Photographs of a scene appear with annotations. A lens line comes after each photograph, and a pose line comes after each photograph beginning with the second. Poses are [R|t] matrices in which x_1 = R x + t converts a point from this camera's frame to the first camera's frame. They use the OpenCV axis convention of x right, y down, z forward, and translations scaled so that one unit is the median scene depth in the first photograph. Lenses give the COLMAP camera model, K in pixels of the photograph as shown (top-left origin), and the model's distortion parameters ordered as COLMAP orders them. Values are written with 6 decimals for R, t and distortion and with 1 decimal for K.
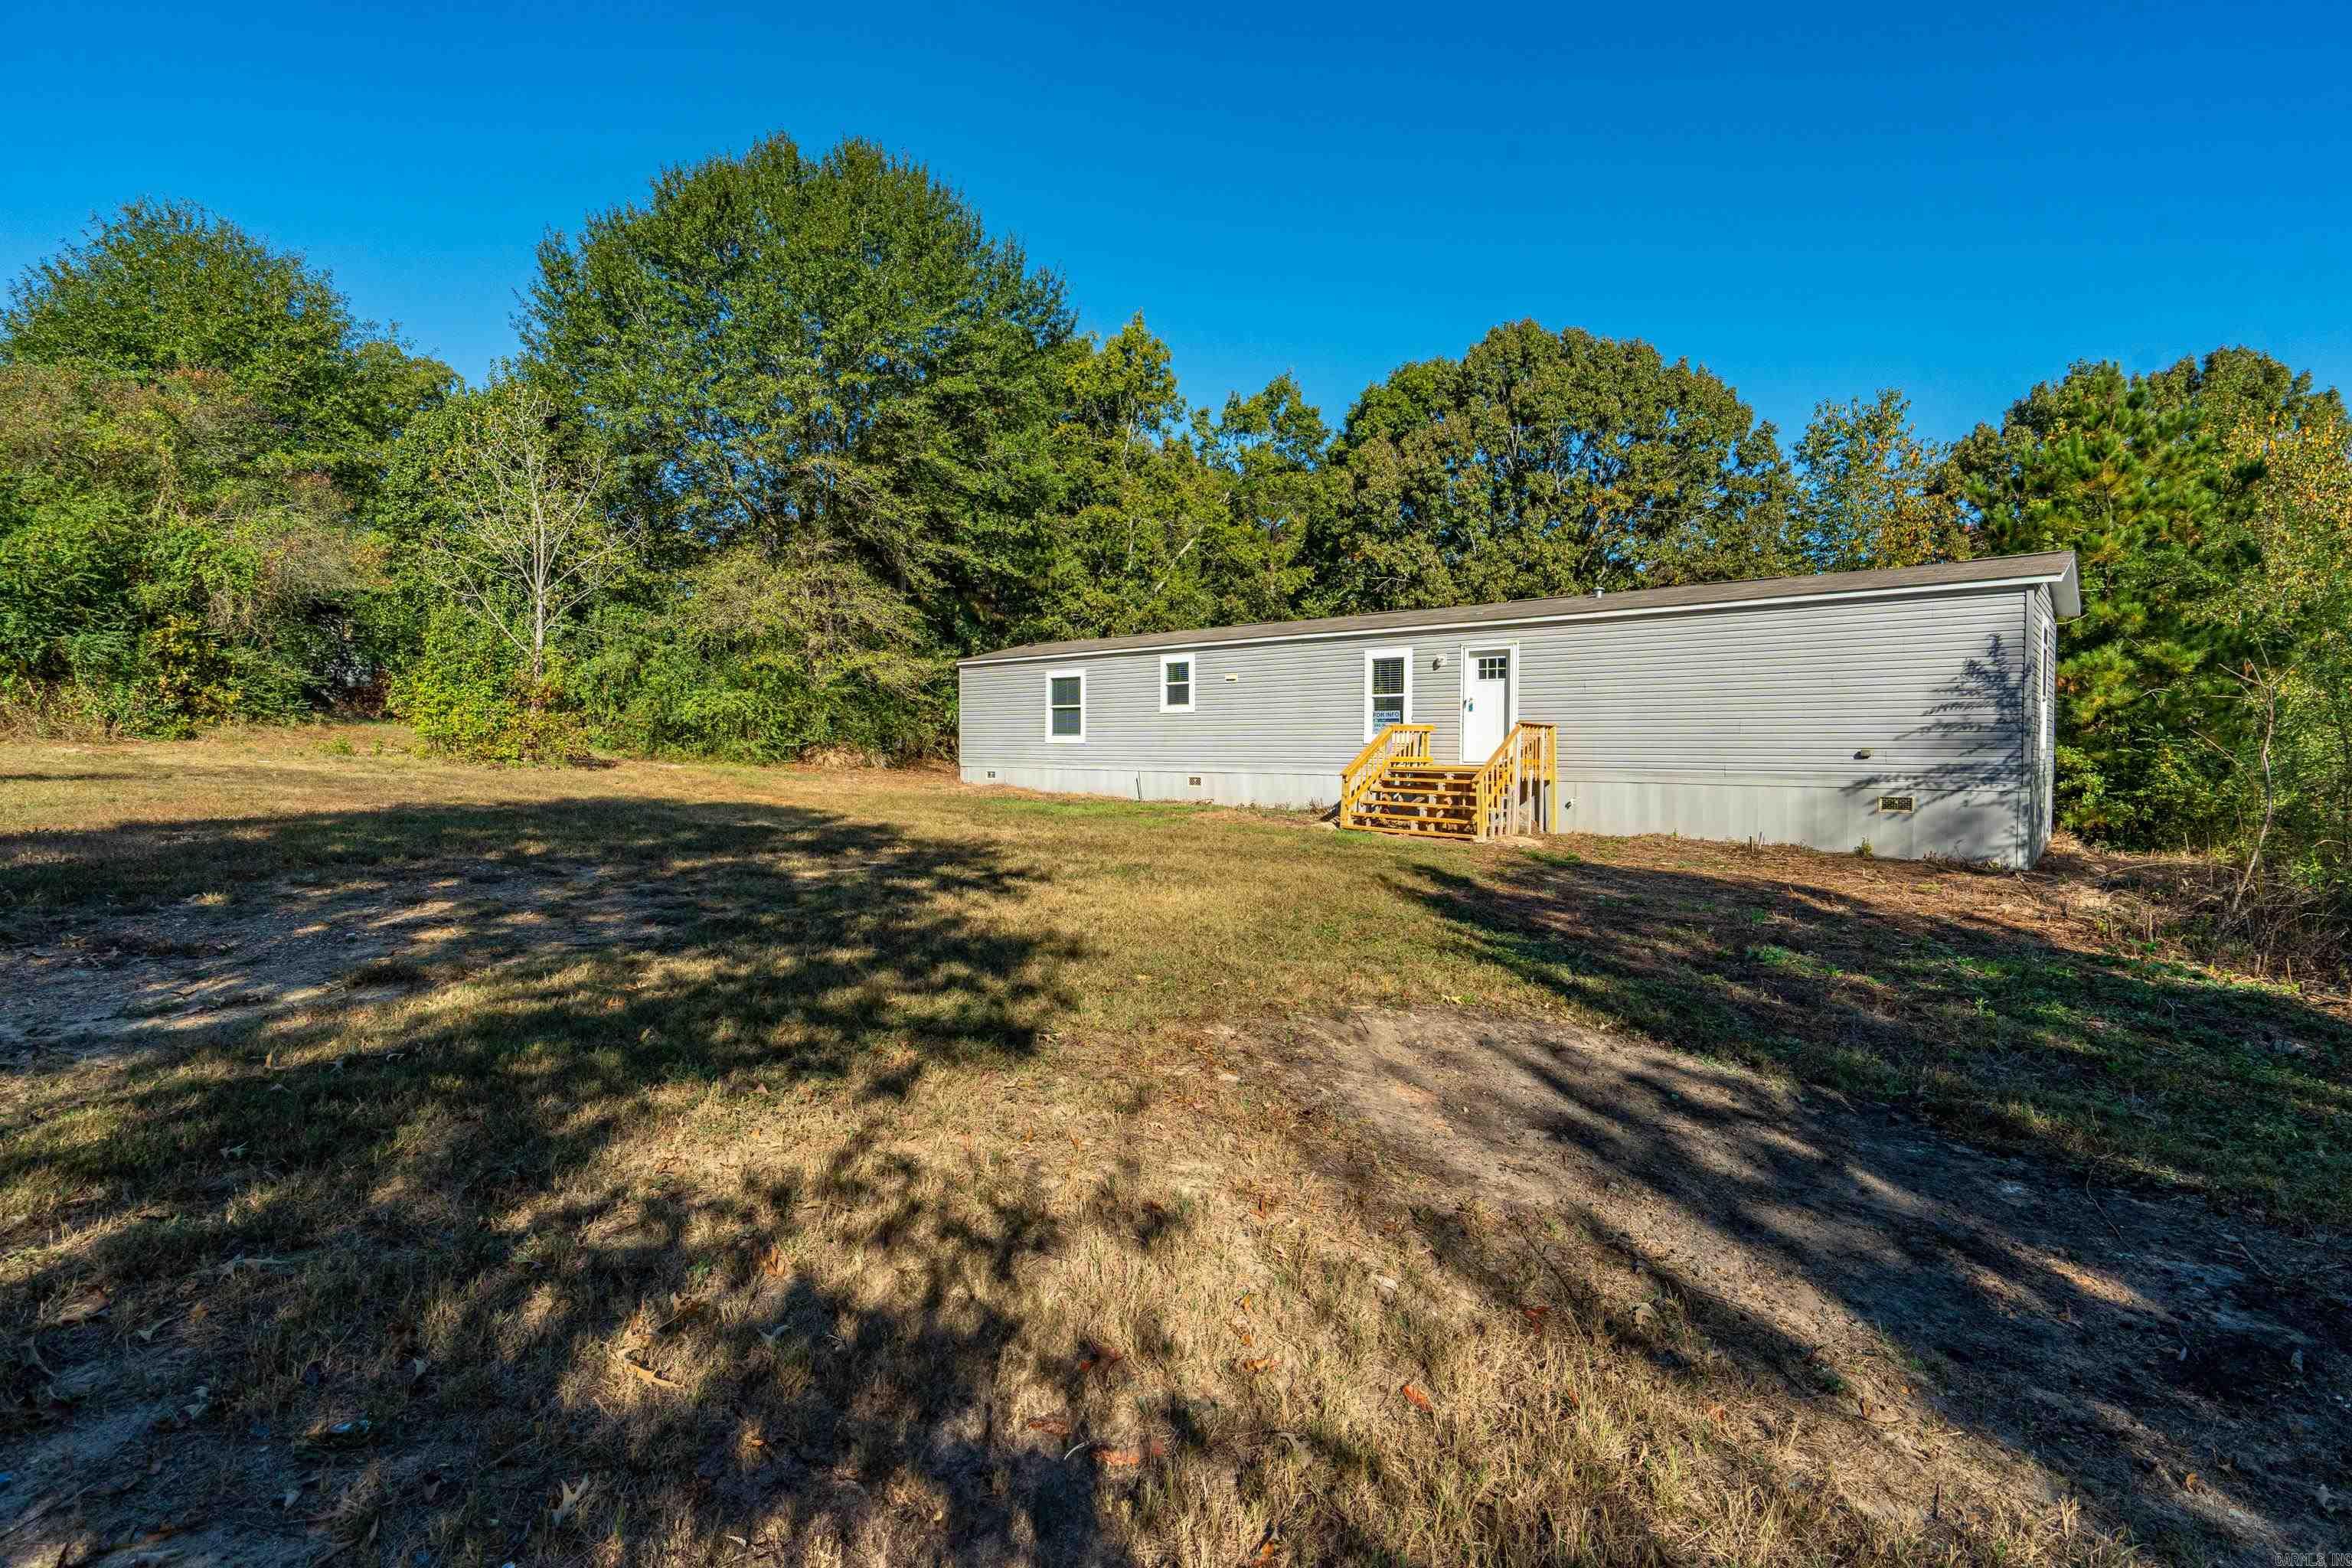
lens RADIAL K [[1100.1, 0, 1176.0], [0, 1100.1, 784.0], [0, 0, 1]] dist [0.000070, 0.000424]
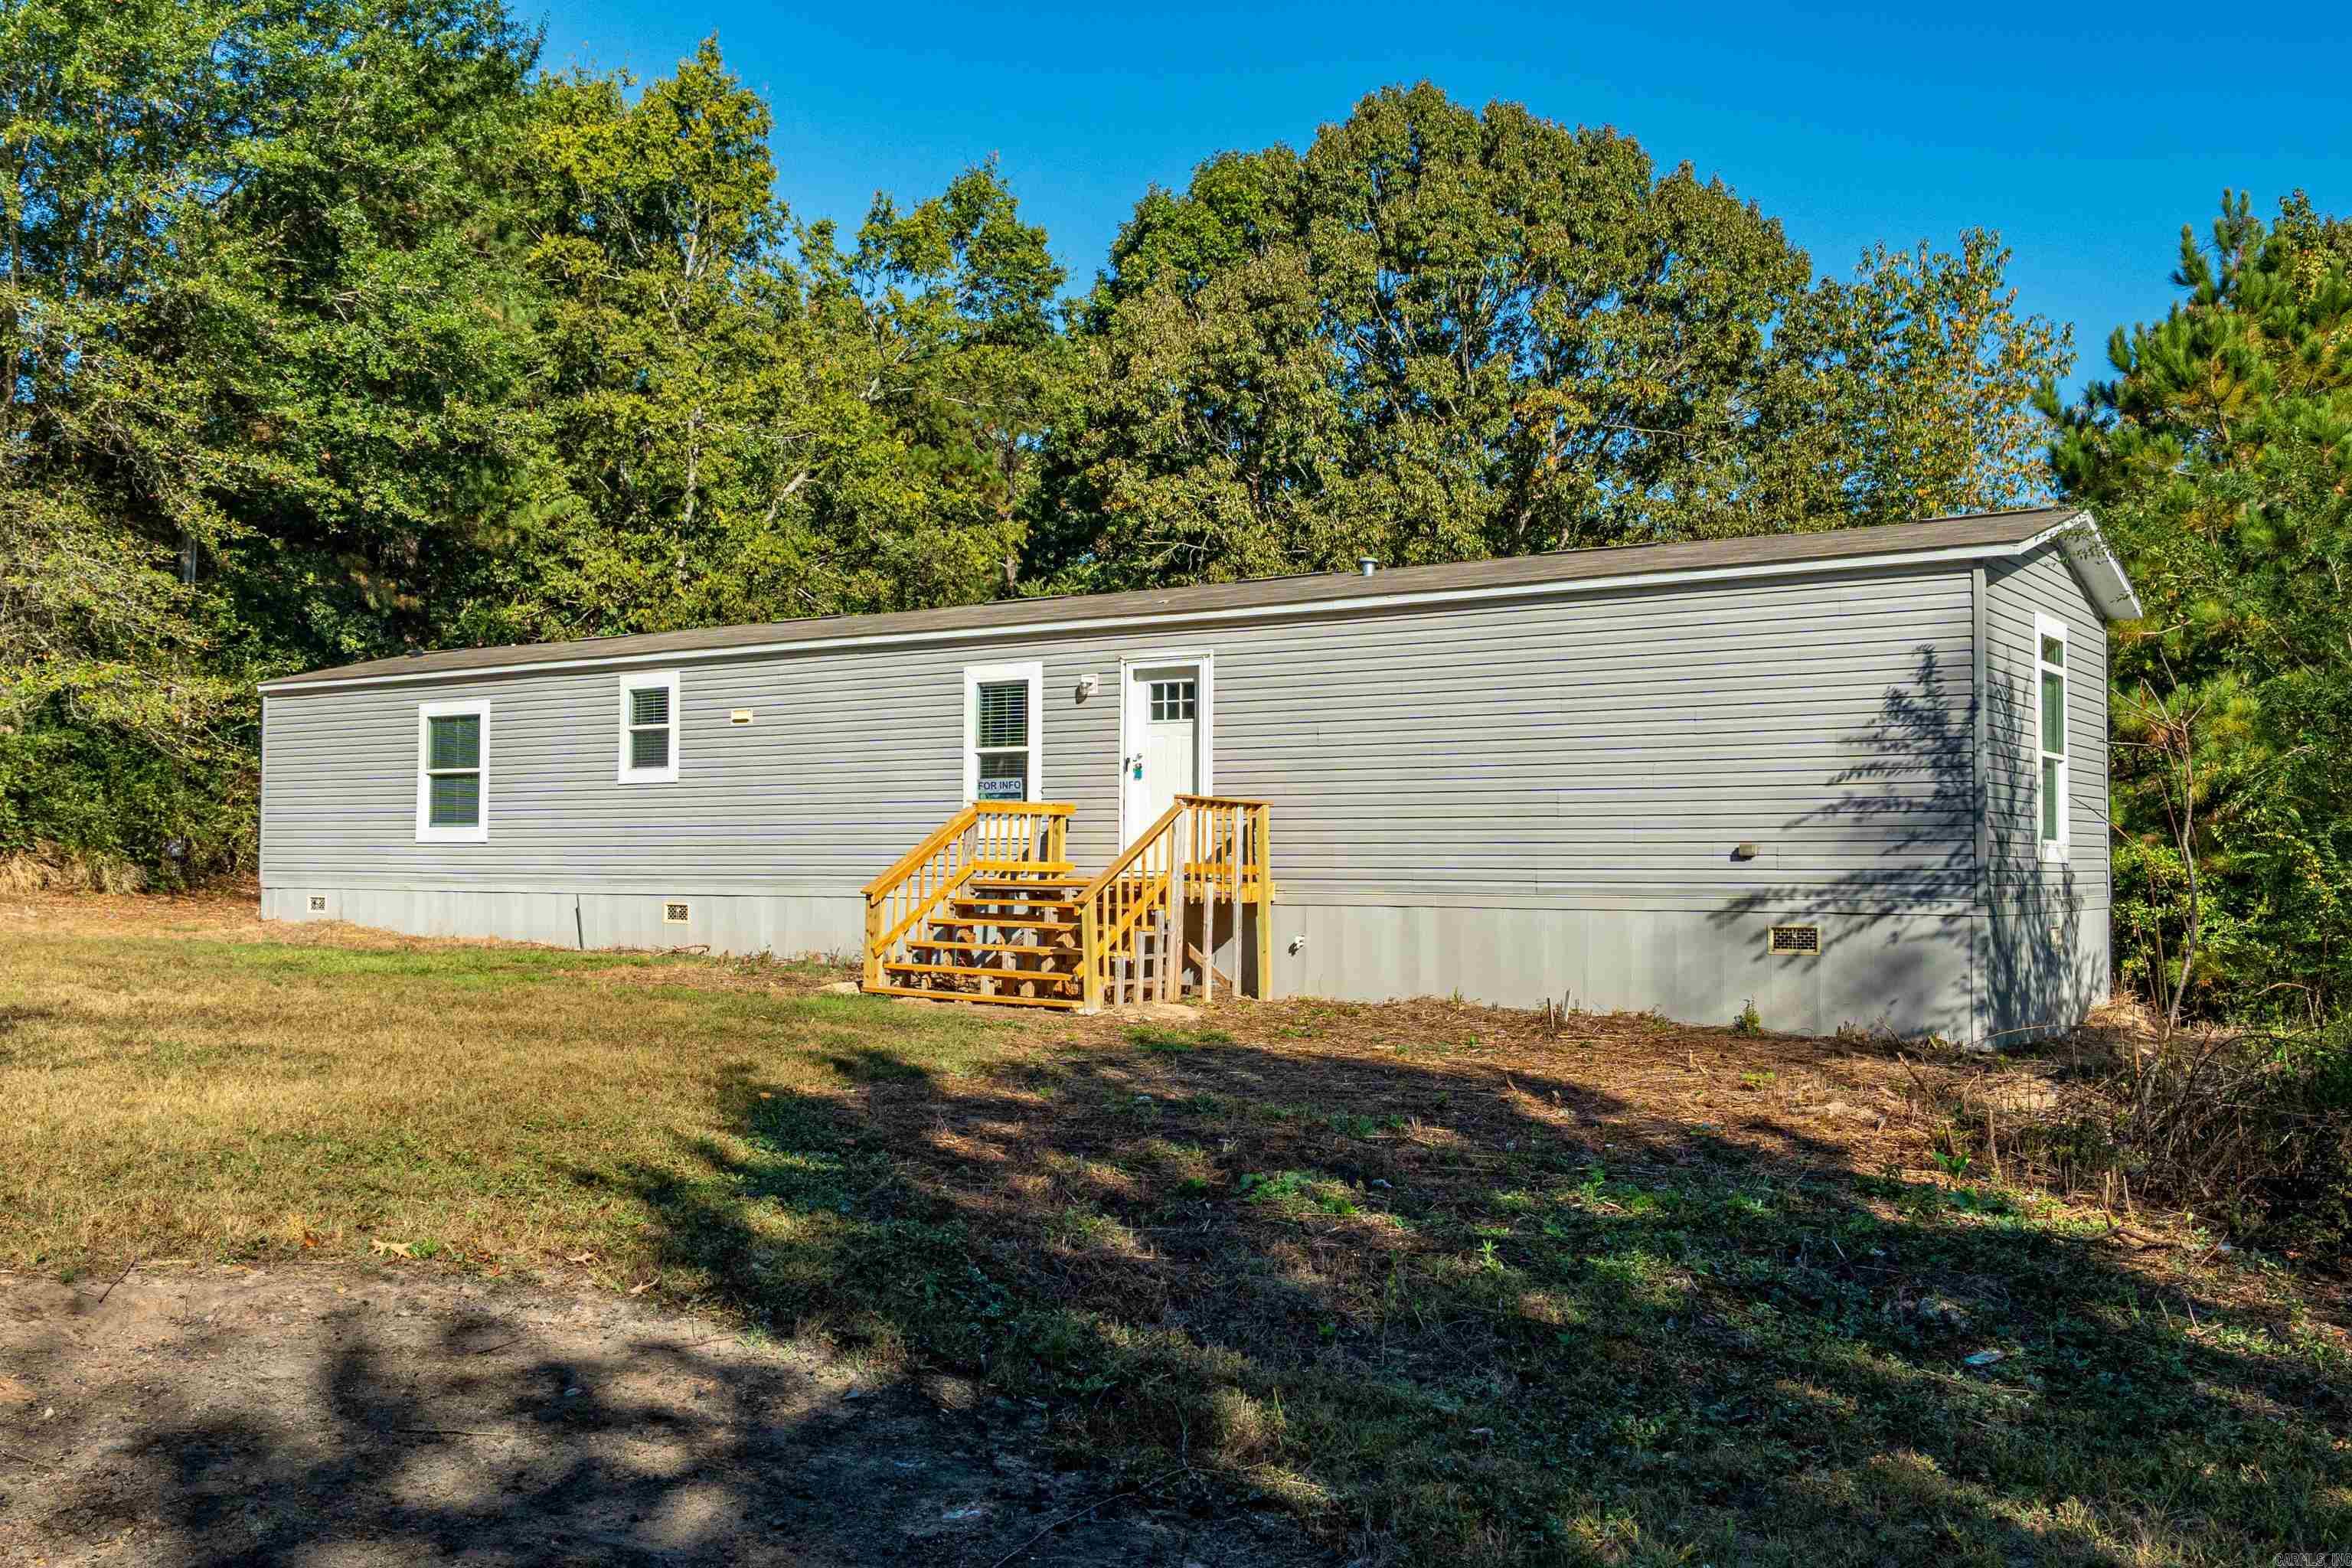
lens RADIAL K [[2109.7, 0, 1178.4], [0, 2109.7, 816.0], [0, 0, 1]] dist [0.016127, 0.014083]
pose [[0.992659, 0.003562, 0.120894, 0.120668], [0.003389, 0.998355, -0.057240, 0.009240], [-0.120899, 0.057230, 0.991014, -0.029480]]
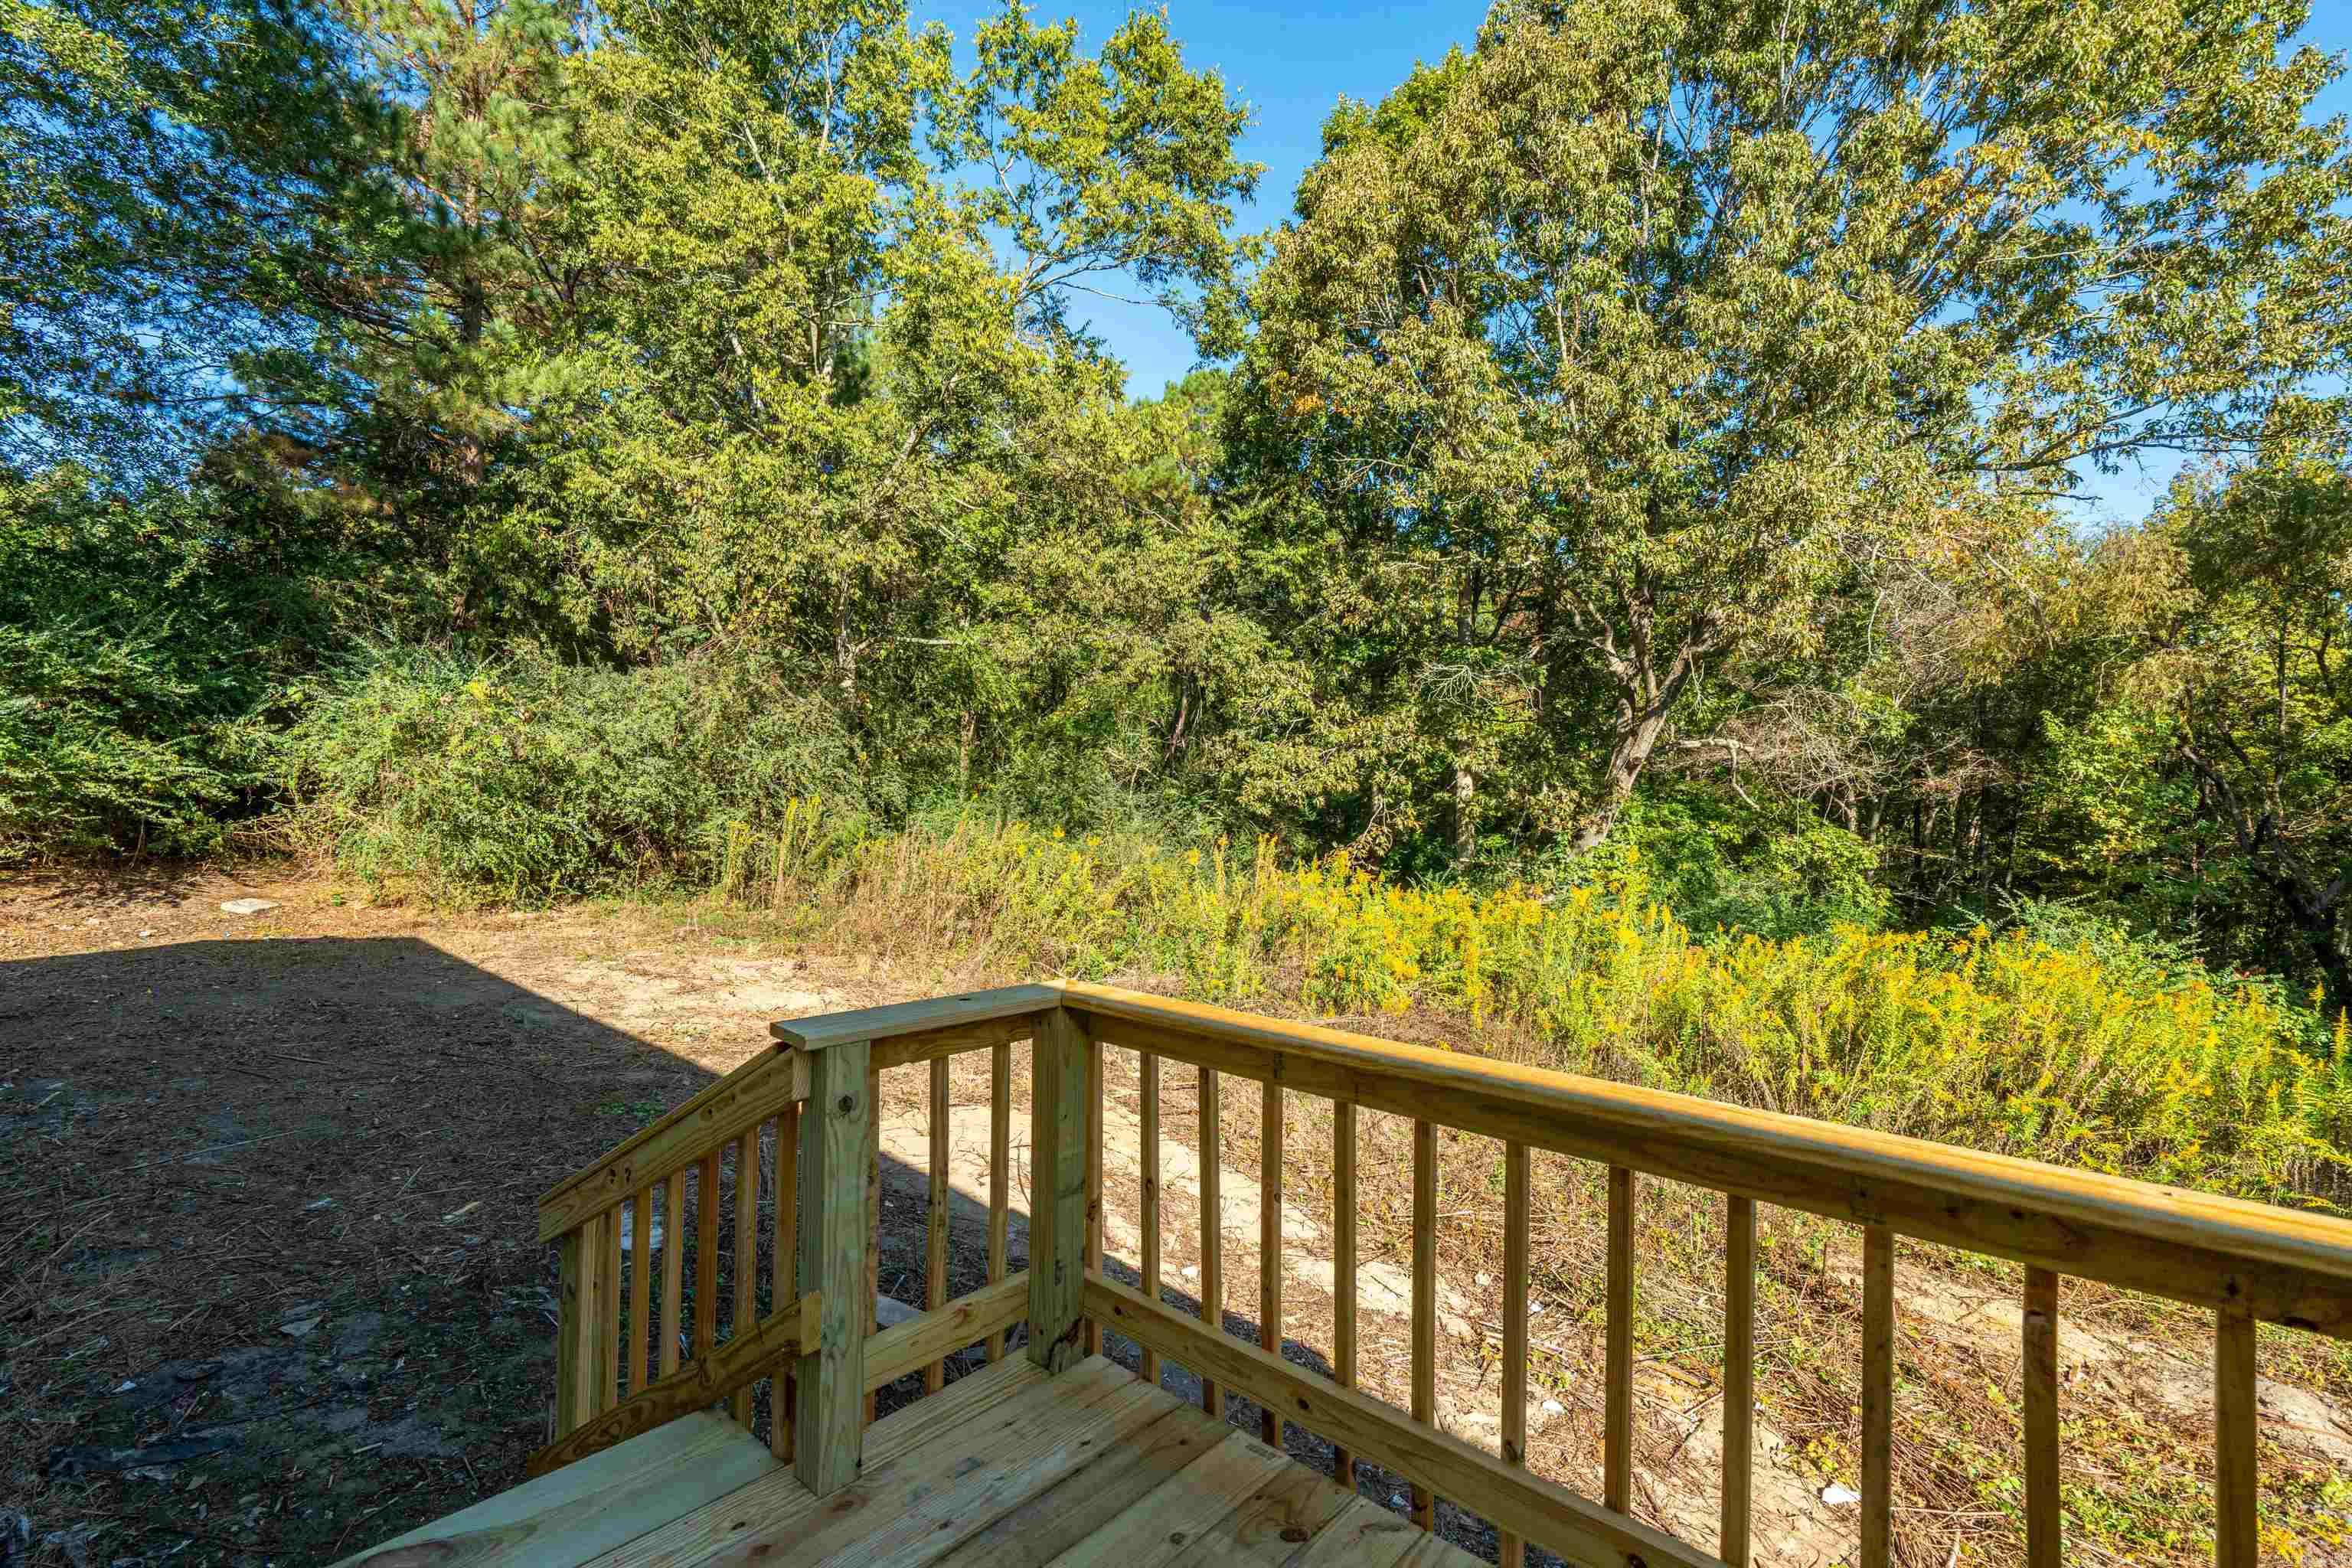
lens RADIAL K [[1093.7, 0, 1176.0], [0, 1093.7, 784.0], [0, 0, 1]] dist [-0.000970, 0.000129]
pose [[0.999843, 0.016209, -0.007182, 0.204141], [-0.016536, 0.998701, -0.048200, -0.056417], [0.006391, 0.048311, 0.998812, 0.972689]]
